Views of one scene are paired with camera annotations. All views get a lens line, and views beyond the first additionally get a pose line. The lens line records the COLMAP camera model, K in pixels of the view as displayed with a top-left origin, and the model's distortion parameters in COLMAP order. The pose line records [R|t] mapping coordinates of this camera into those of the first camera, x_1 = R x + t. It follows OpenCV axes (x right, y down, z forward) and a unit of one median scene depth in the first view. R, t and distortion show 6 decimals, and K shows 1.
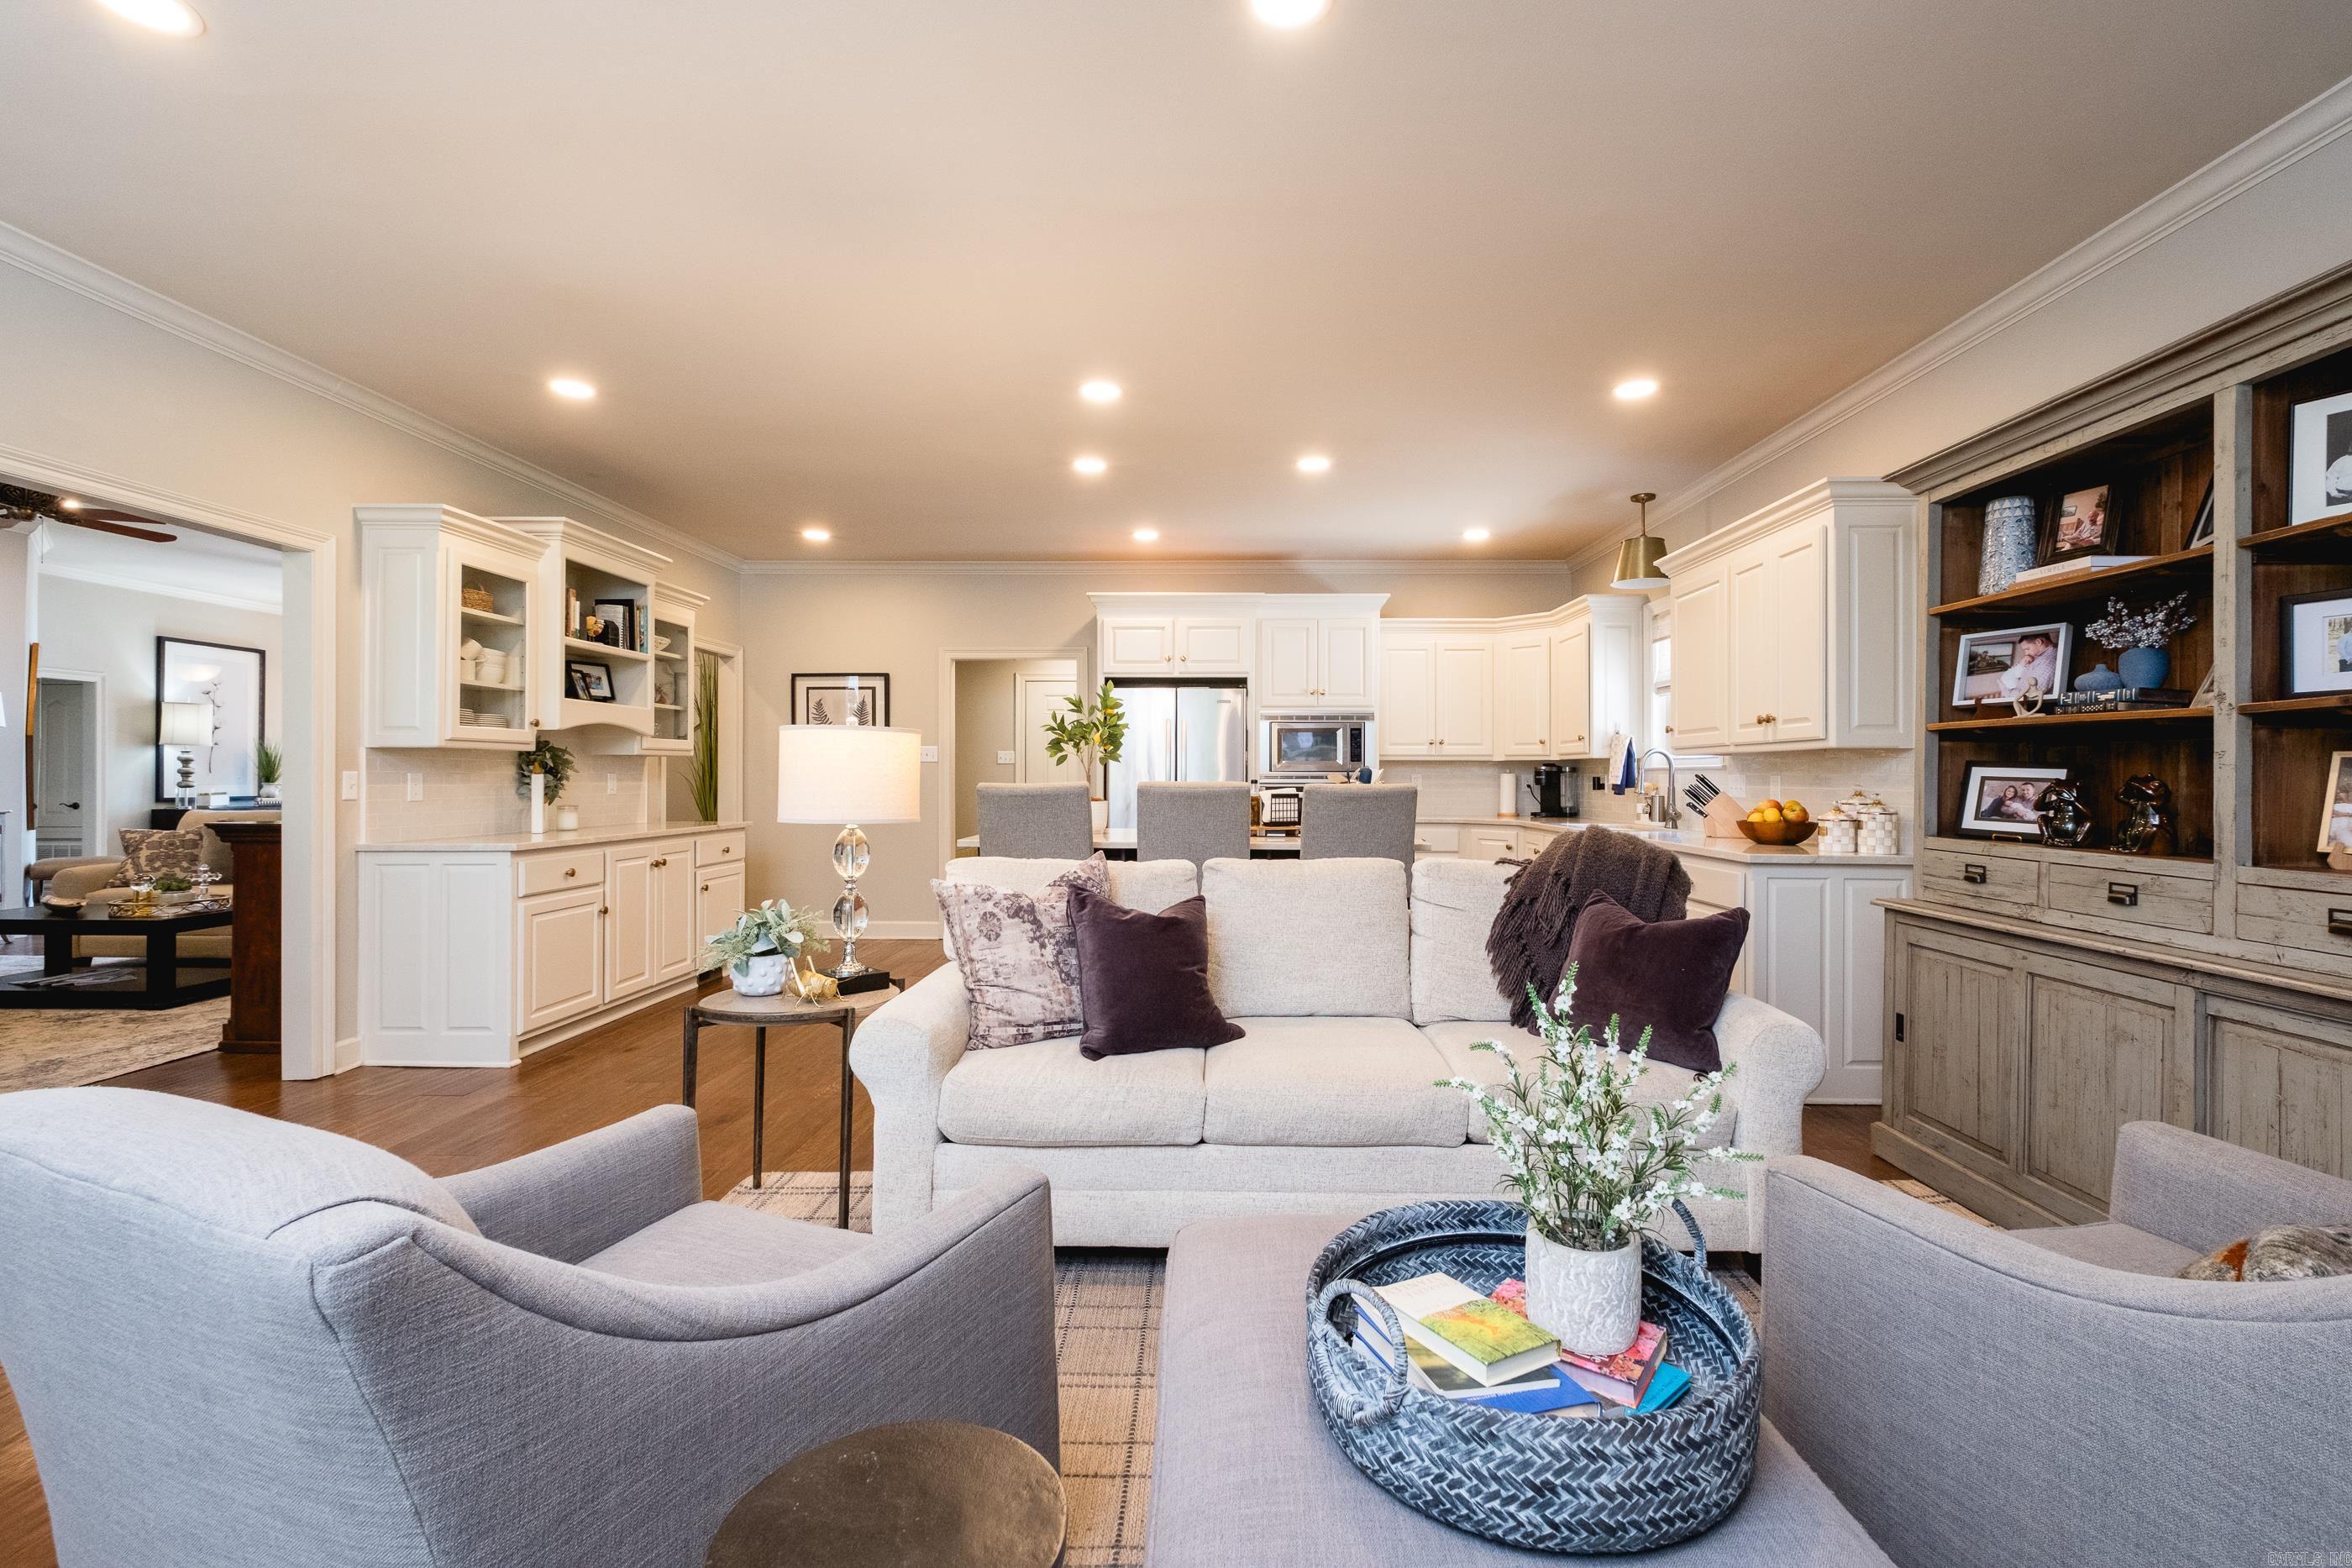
lens RADIAL K [[1027.7, 0, 1168.8], [0, 1027.7, 772.8], [0, 0, 1]] dist [0.004124, -0.001612]
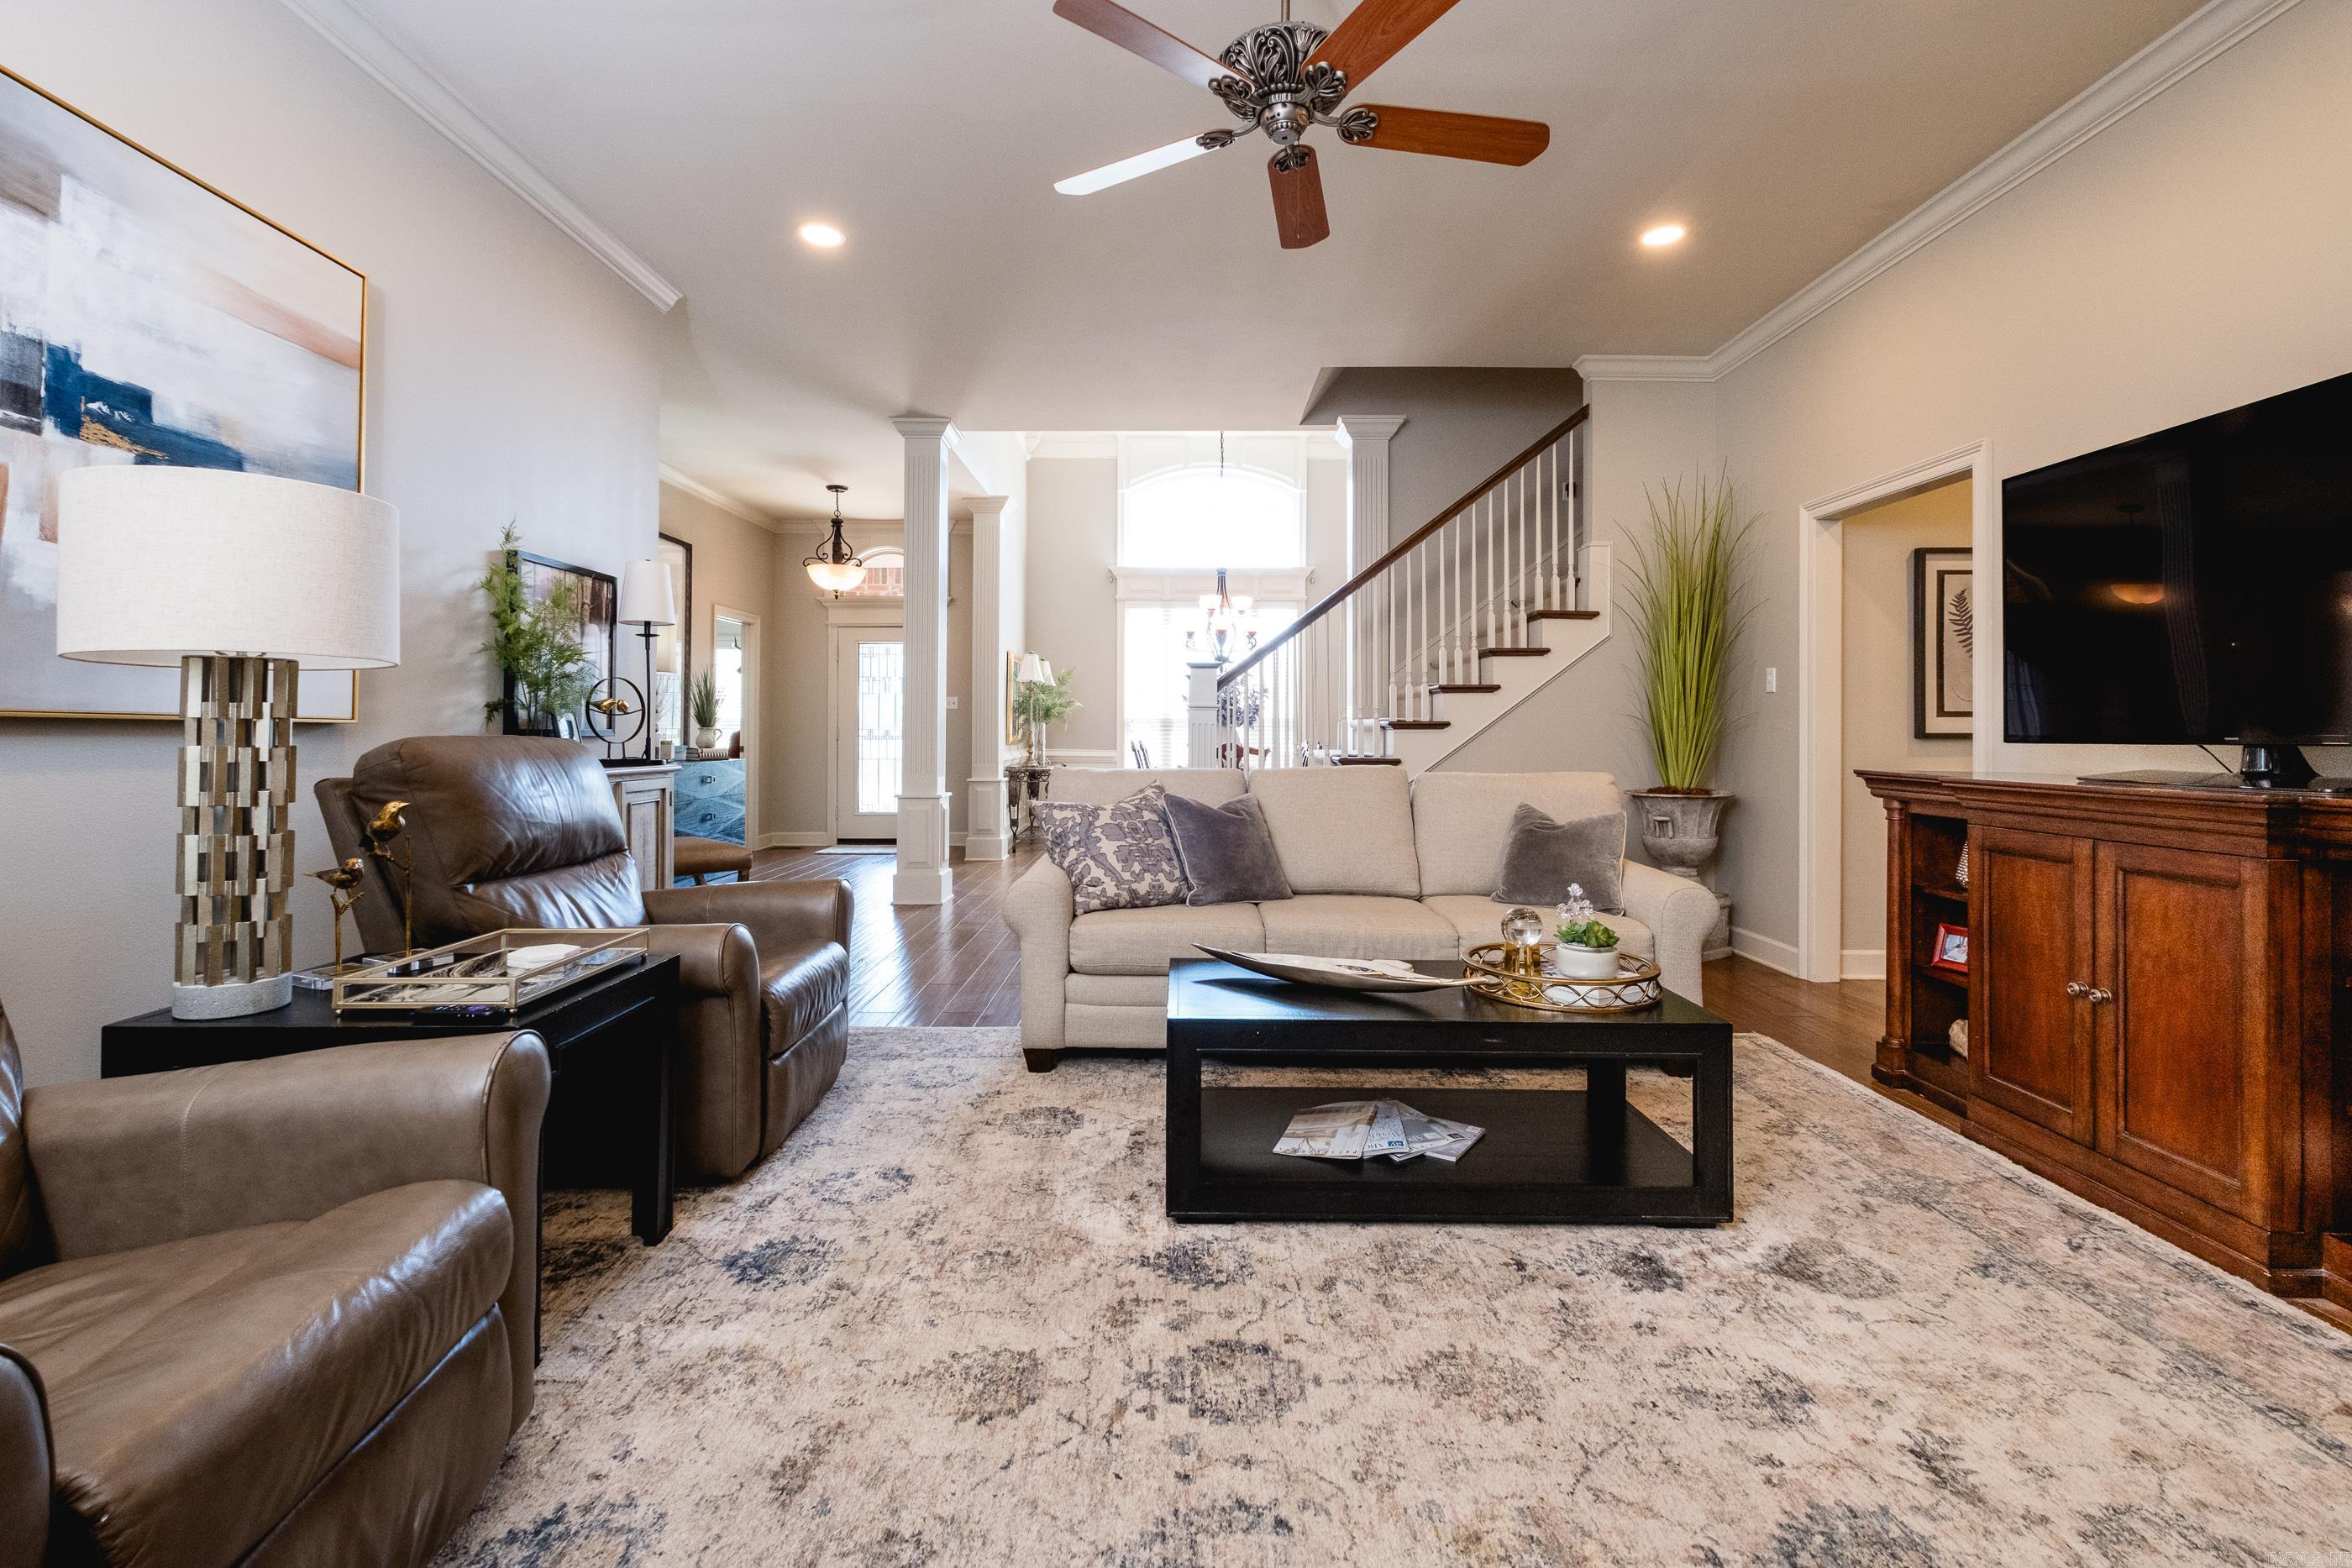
lens RADIAL K [[1027.7, 0, 1190.8], [0, 1027.7, 715.3], [0, 0, 1]] dist [0.004124, -0.001612]
pose [[0.998811, 0.004572, 0.048531, -0.959823], [-0.004074, 0.999938, -0.010350, 0.013313], [-0.048575, 0.010140, 0.998768, 0.442422]]
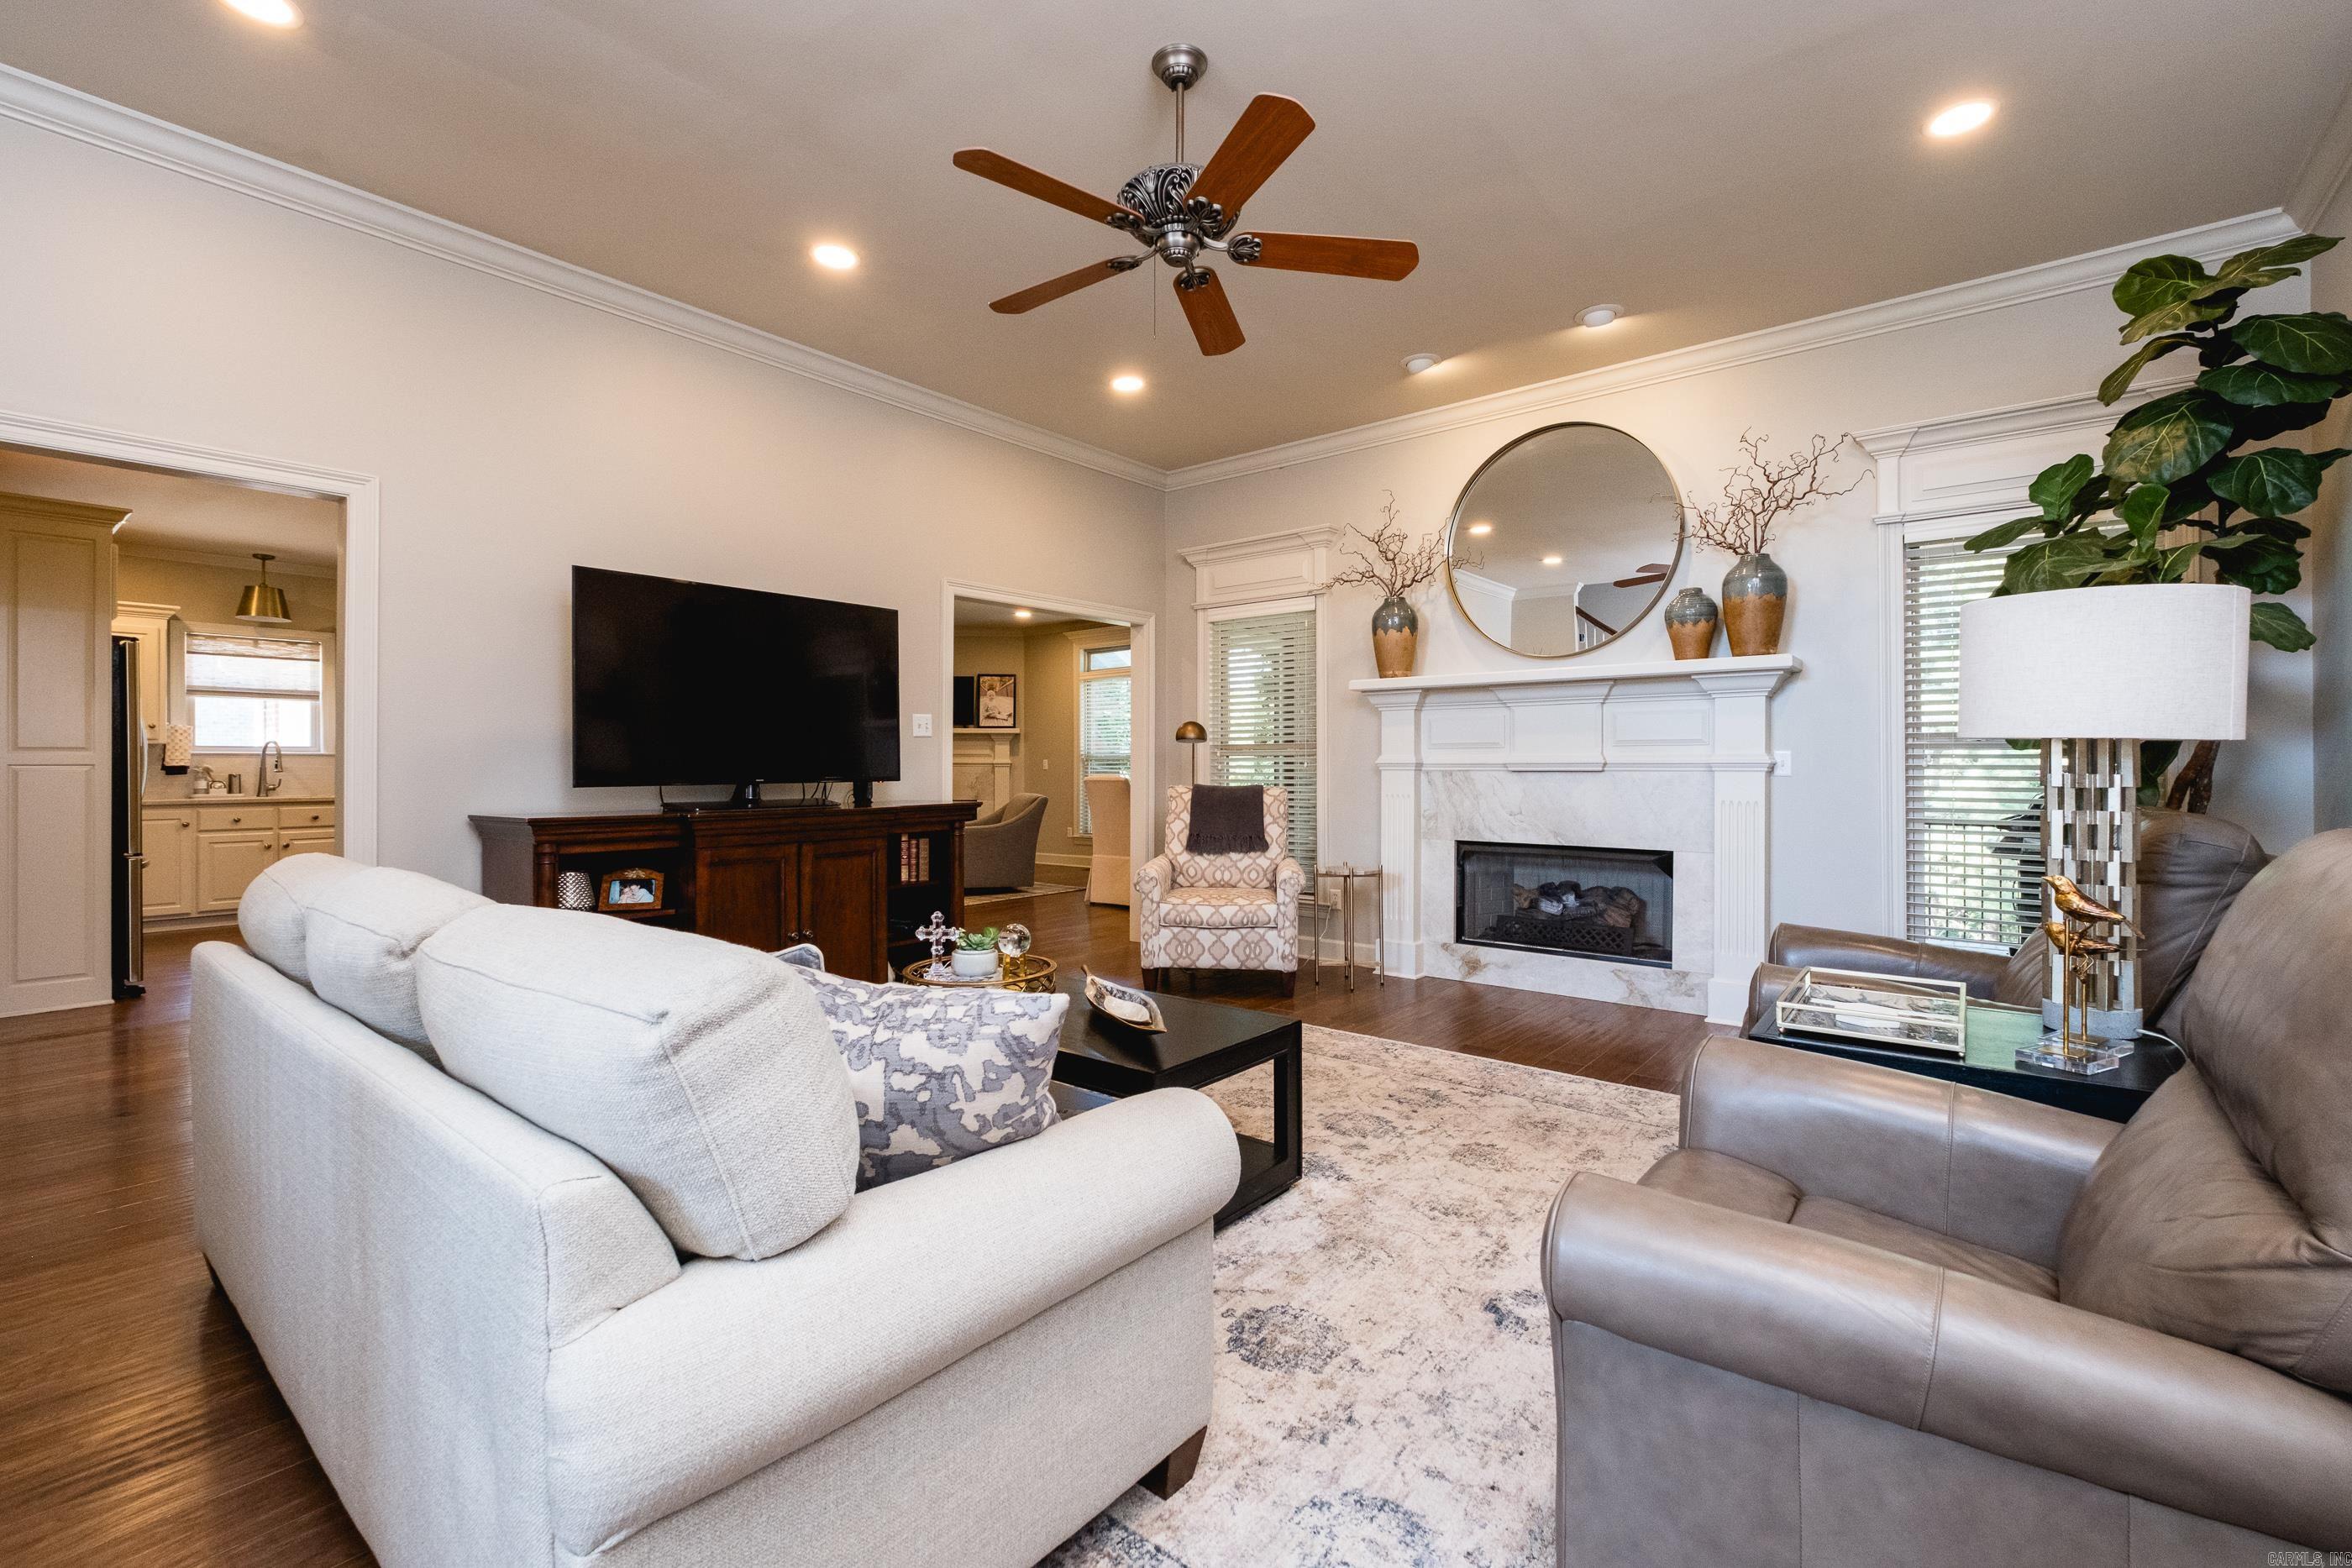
lens RADIAL K [[1027.7, 0, 1176.1], [0, 1027.7, 769.1], [0, 0, 1]] dist [0.004124, -0.001612]
pose [[-0.799769, -0.004174, 0.600293, -1.162890], [-0.003552, 0.999991, 0.002222, 0.007146], [-0.600297, -0.000355, -0.799777, 1.157351]]
